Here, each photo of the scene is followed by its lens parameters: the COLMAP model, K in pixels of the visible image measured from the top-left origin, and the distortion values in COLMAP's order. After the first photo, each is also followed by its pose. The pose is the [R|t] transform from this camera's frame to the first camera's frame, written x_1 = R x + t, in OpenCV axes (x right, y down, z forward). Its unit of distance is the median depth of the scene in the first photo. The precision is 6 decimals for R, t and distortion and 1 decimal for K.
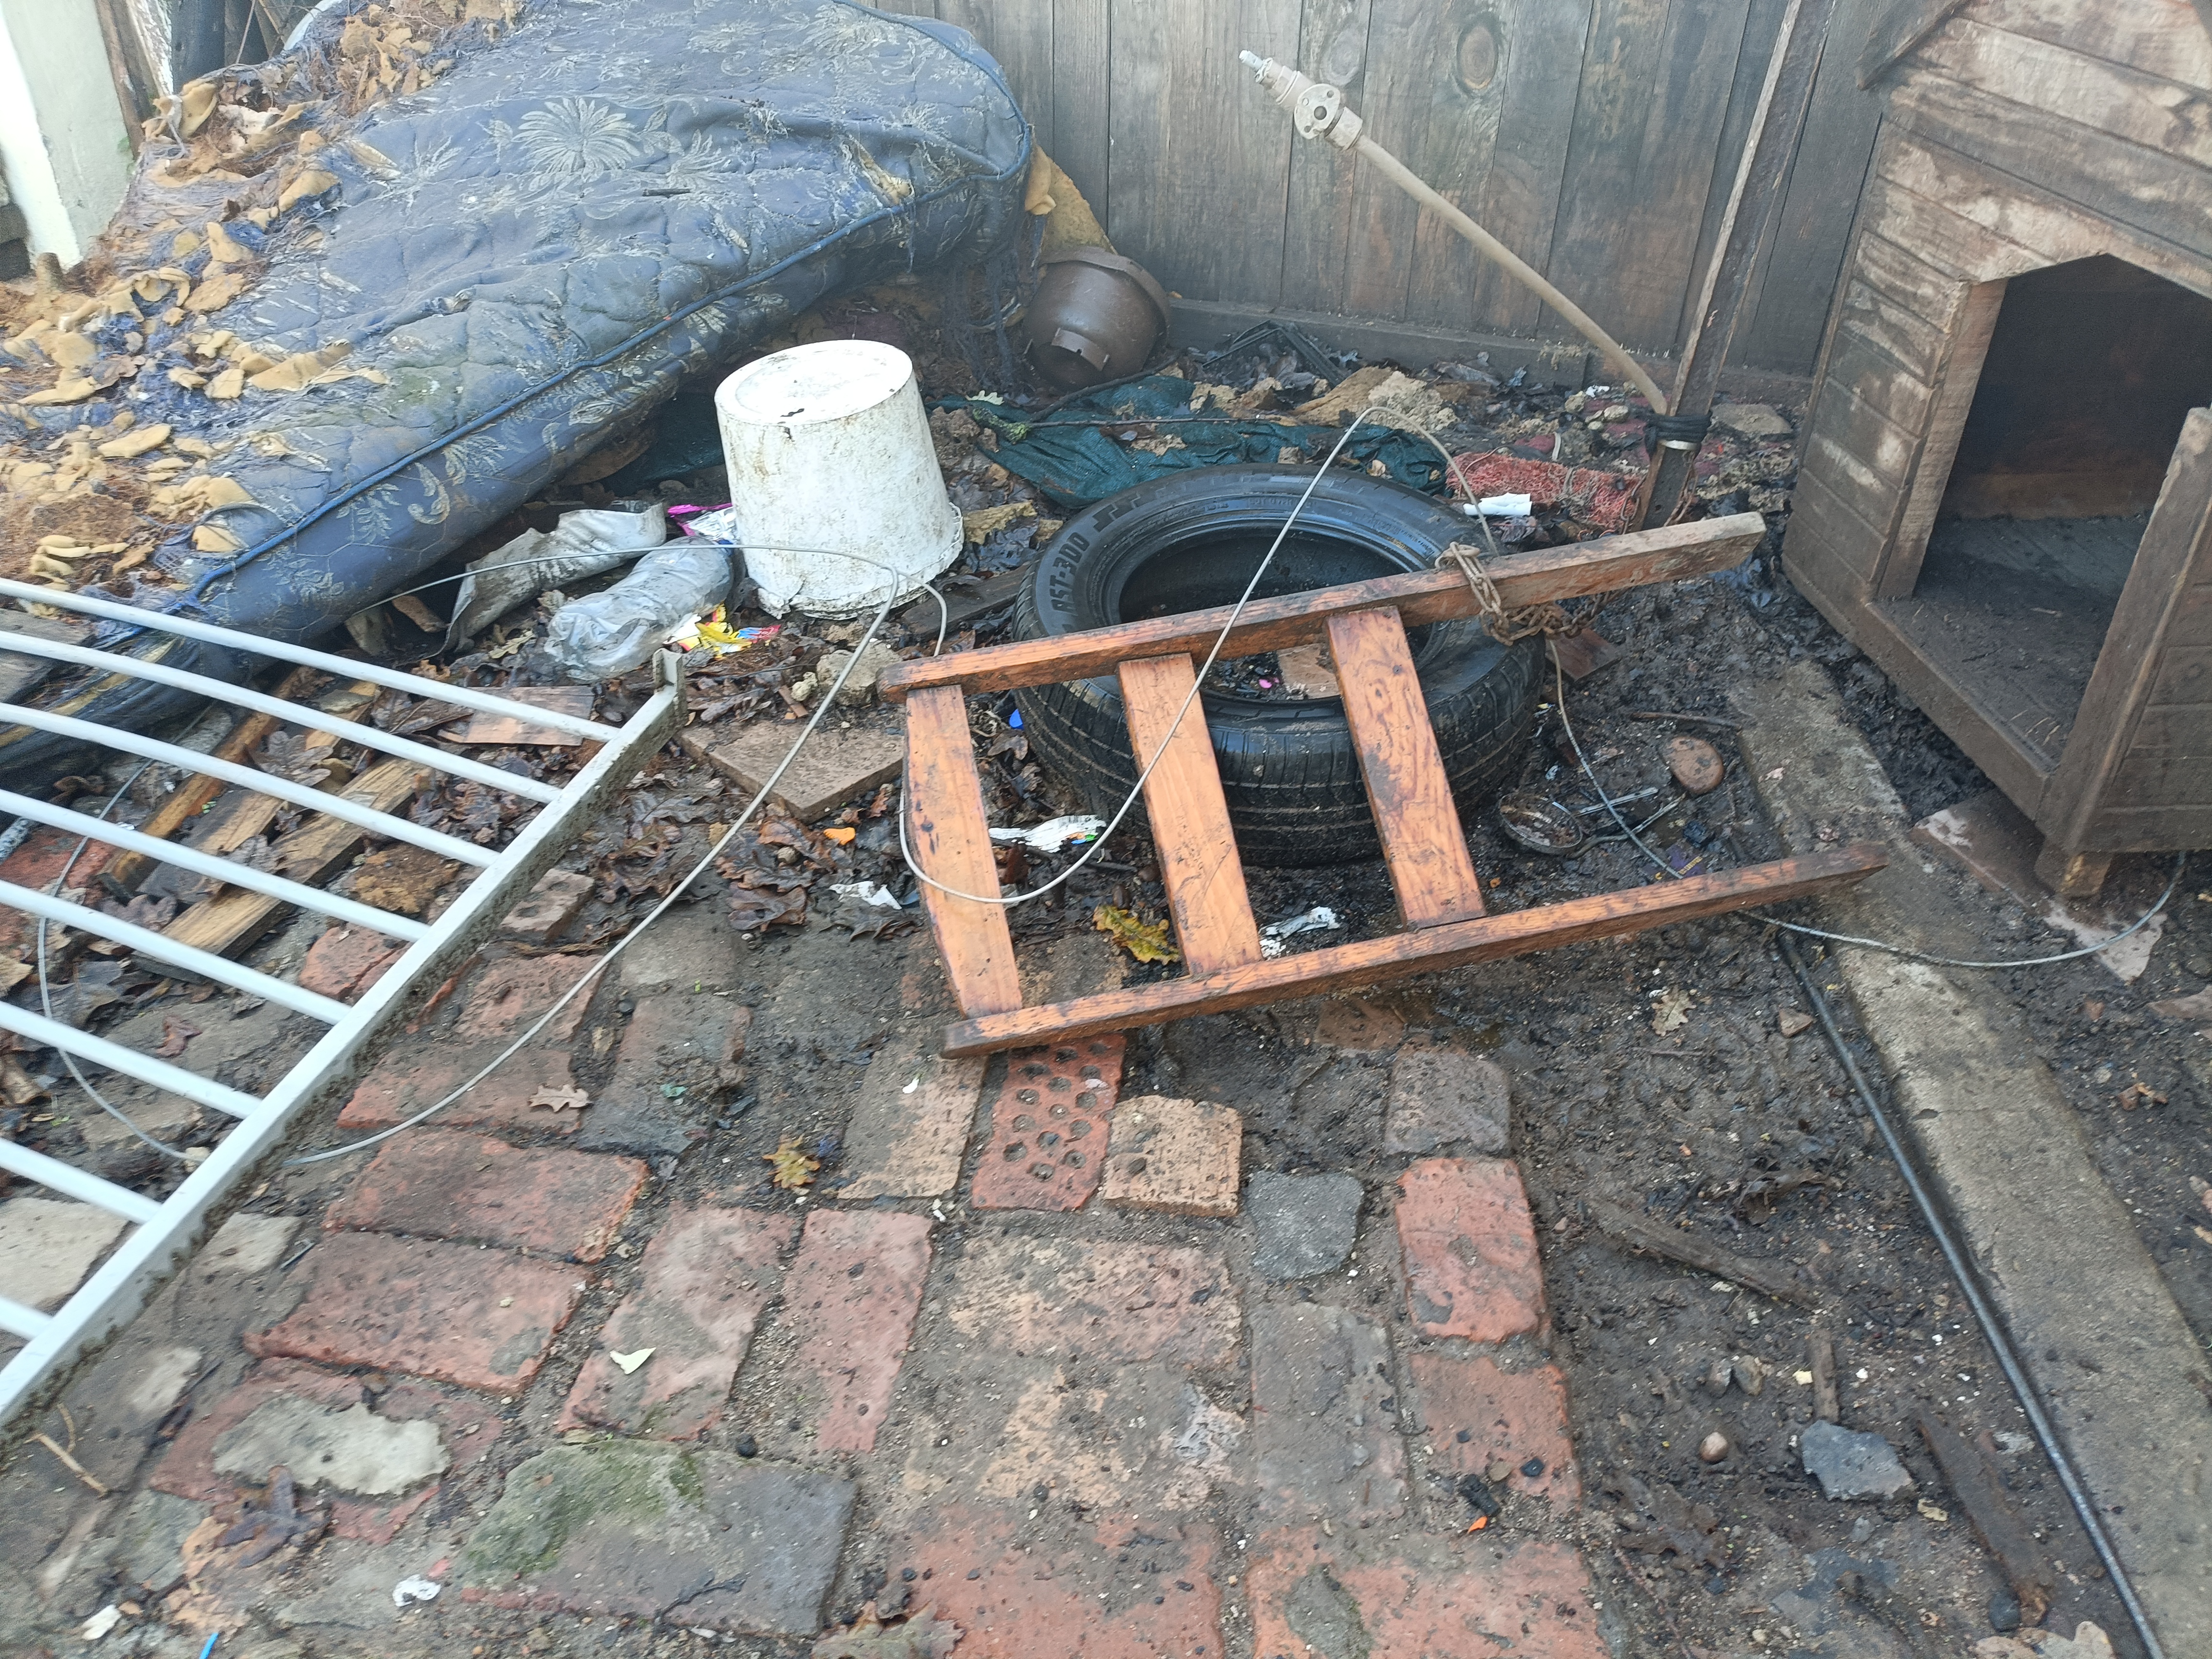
lens RADIAL K [[1622.4, 0, 1100.2], [0, 1622.4, 834.8], [0, 0, 1]] dist [0.038995, -0.031294]
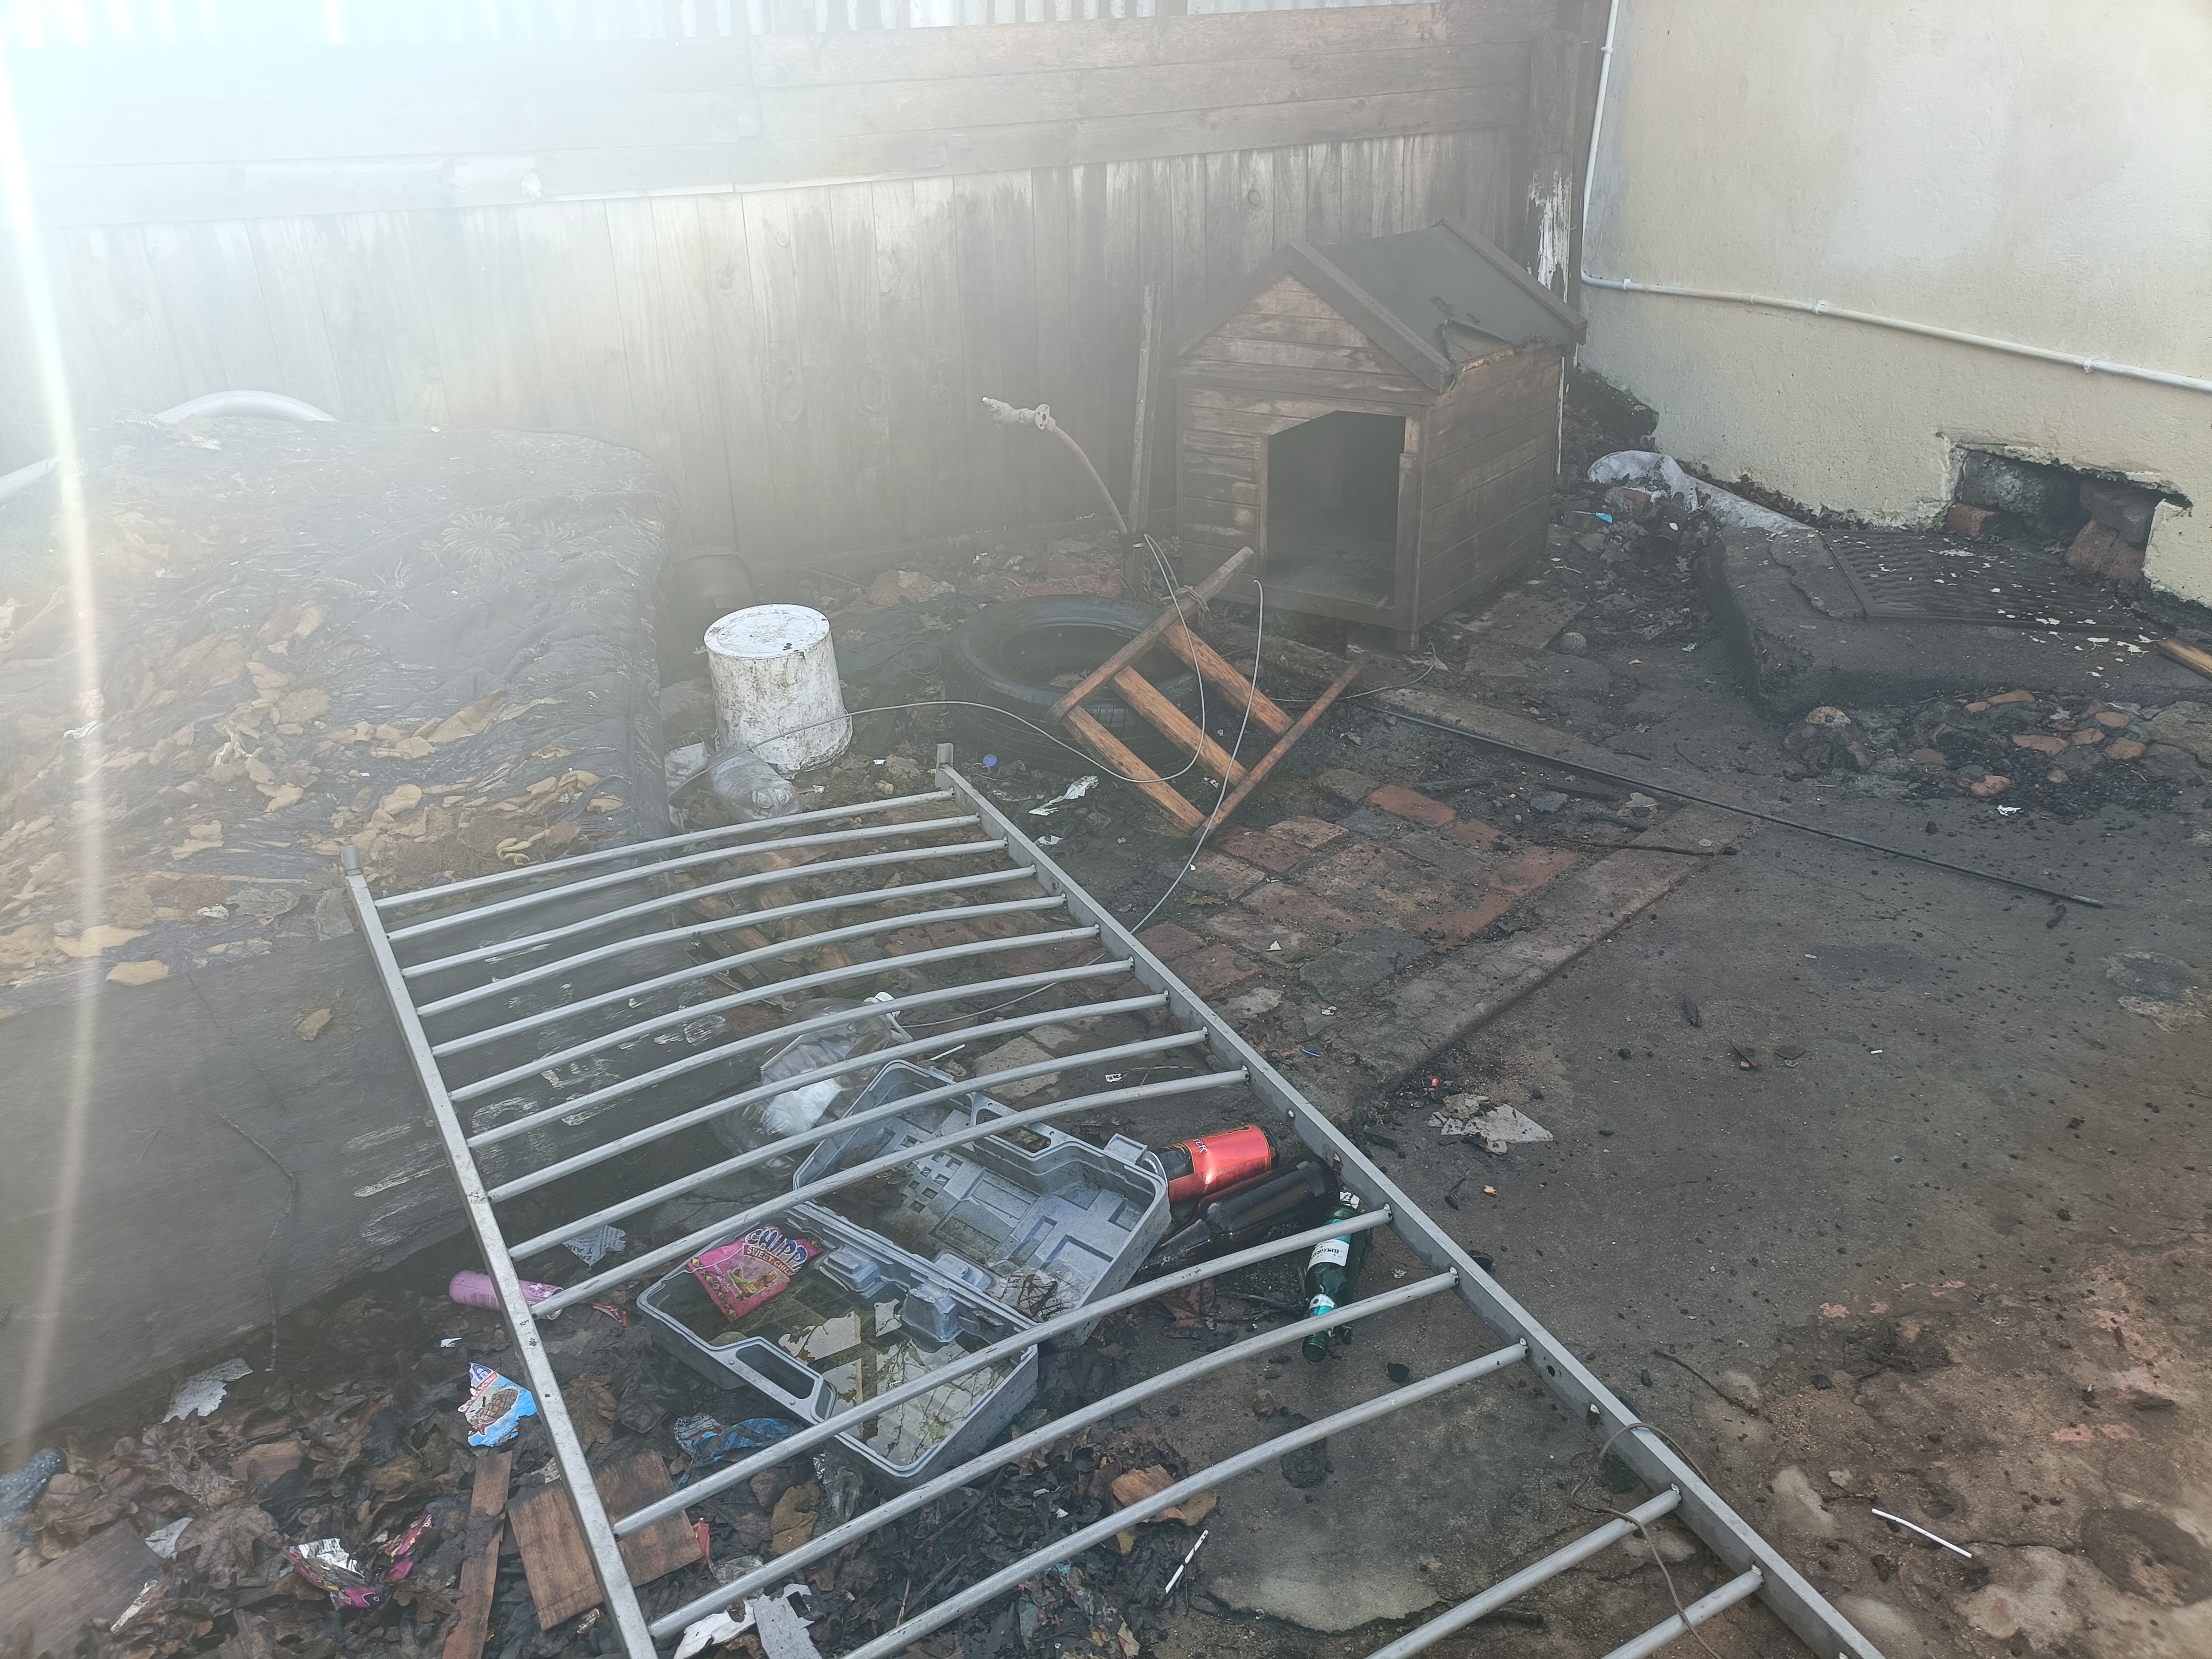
lens RADIAL K [[1617.9, 0, 1102.3], [0, 1617.9, 847.4], [0, 0, 1]] dist [0.040142, -0.030395]
pose [[0.643557, -0.347475, 0.681979, -1.096048], [0.449741, 0.892641, 0.030406, 0.011541], [-0.619328, 0.287146, 0.730739, -0.303517]]
